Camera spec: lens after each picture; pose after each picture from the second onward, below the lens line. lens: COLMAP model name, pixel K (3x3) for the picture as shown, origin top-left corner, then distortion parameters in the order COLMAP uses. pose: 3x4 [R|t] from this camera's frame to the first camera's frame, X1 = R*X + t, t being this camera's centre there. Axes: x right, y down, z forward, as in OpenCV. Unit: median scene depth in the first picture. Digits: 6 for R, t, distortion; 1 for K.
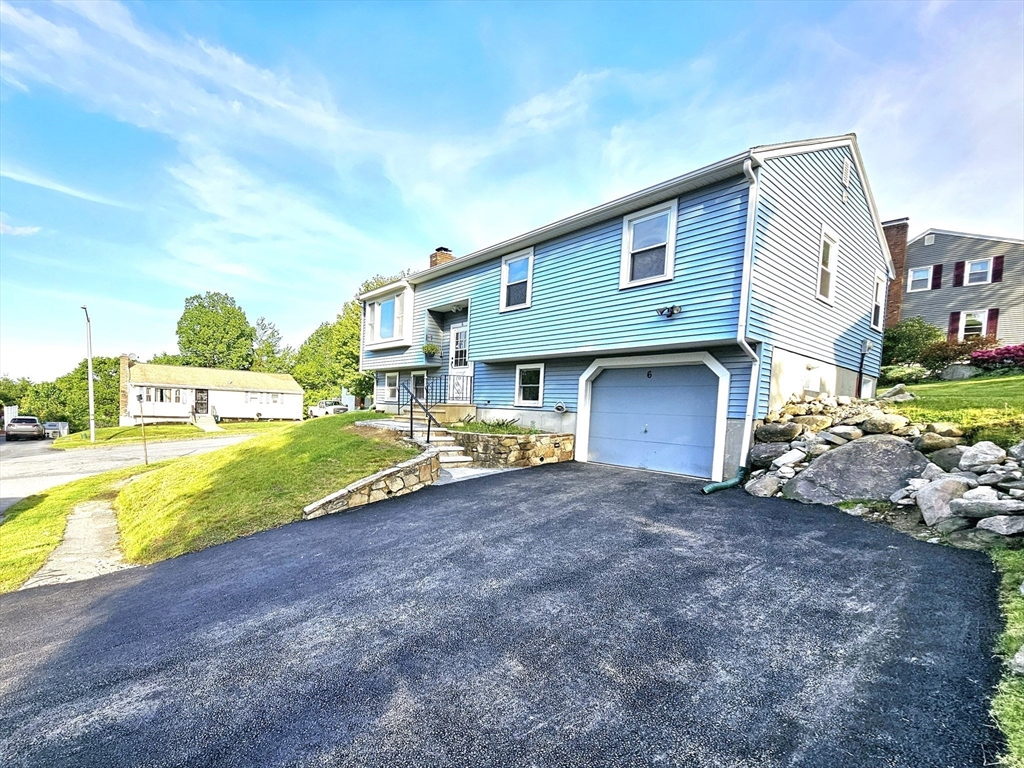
lens RADIAL K [[466.5, 0, 446.8], [0, 466.5, 433.5], [0, 0, 1]] dist [-0.001853, -0.001815]
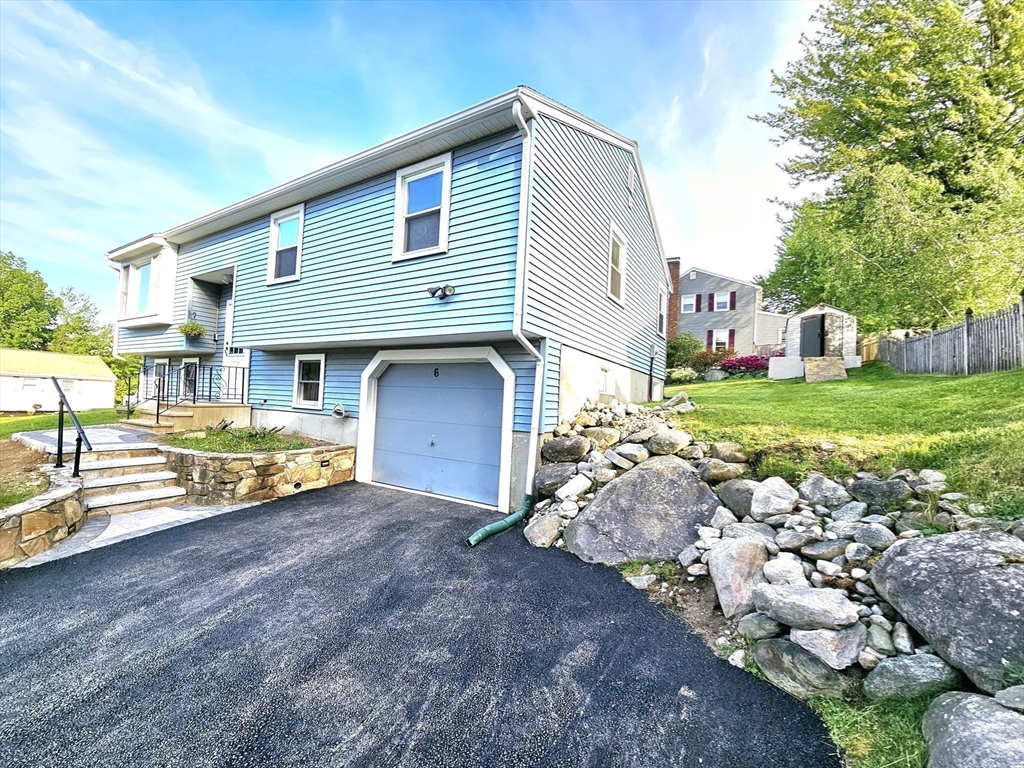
lens RADIAL K [[422.2, 0, 505.7], [0, 422.2, 389.2], [0, 0, 1]] dist [-0.001592, 0.000302]
pose [[0.928688, 0.012065, 0.370665, 0.244464], [0.014370, 0.997550, -0.068472, -0.041612], [-0.370583, 0.068915, 0.926239, 0.253503]]
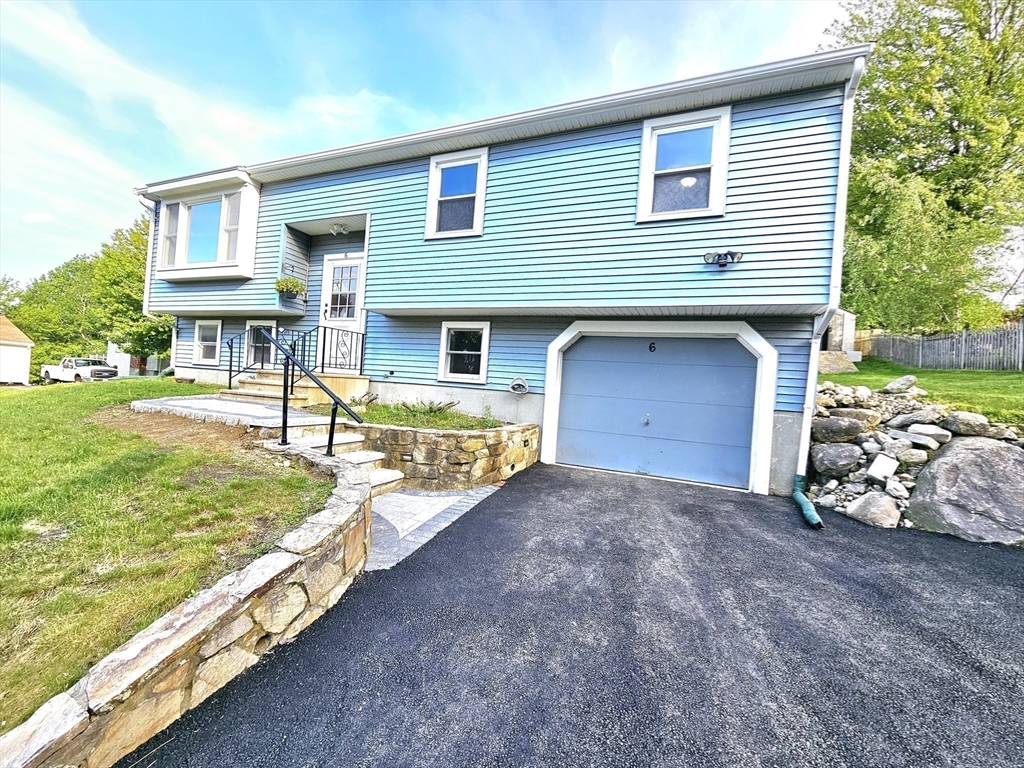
lens RADIAL K [[422.2, 0, 507.6], [0, 422.2, 389.7], [0, 0, 1]] dist [-0.001592, 0.000302]
pose [[0.858842, 0.021966, 0.511769, -0.096080], [-0.007247, 0.999501, -0.030740, -0.031881], [-0.512189, 0.022692, 0.858573, 0.476190]]
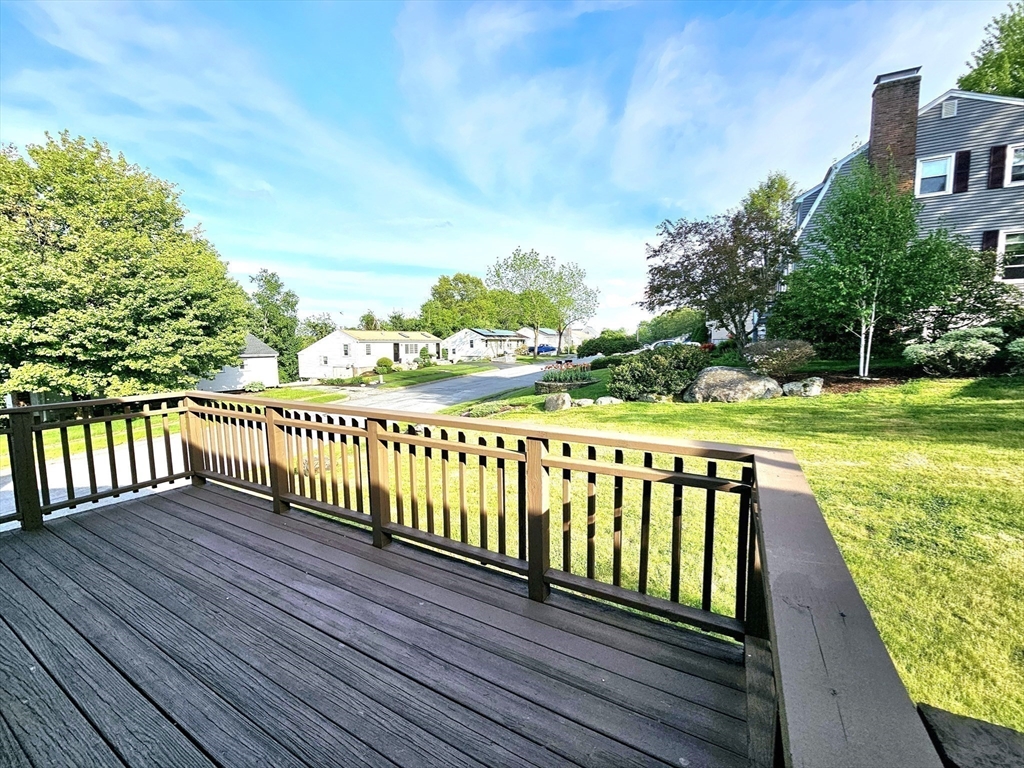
lens RADIAL K [[422.2, 0, 506.4], [0, 422.2, 388.1], [0, 0, 1]] dist [-0.001592, 0.000302]
pose [[0.918709, -0.092451, 0.383962, 0.685795], [0.071690, 0.995102, 0.068069, -0.342584], [-0.388375, -0.035010, 0.920836, 1.780660]]
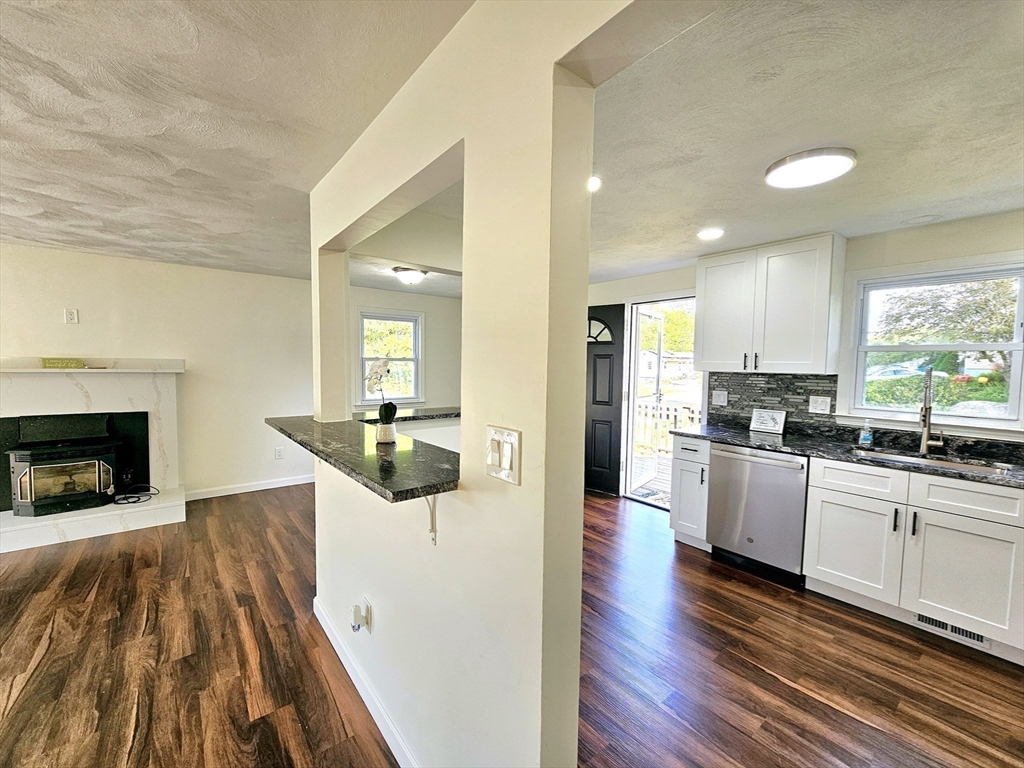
lens RADIAL K [[422.2, 0, 509.7], [0, 422.2, 387.8], [0, 0, 1]] dist [-0.001592, 0.000302]
pose [[0.998995, -0.030713, 0.032634, 0.353234], [0.030608, 0.999525, 0.003715, -0.361126], [-0.032732, -0.002713, 0.999460, 1.515210]]
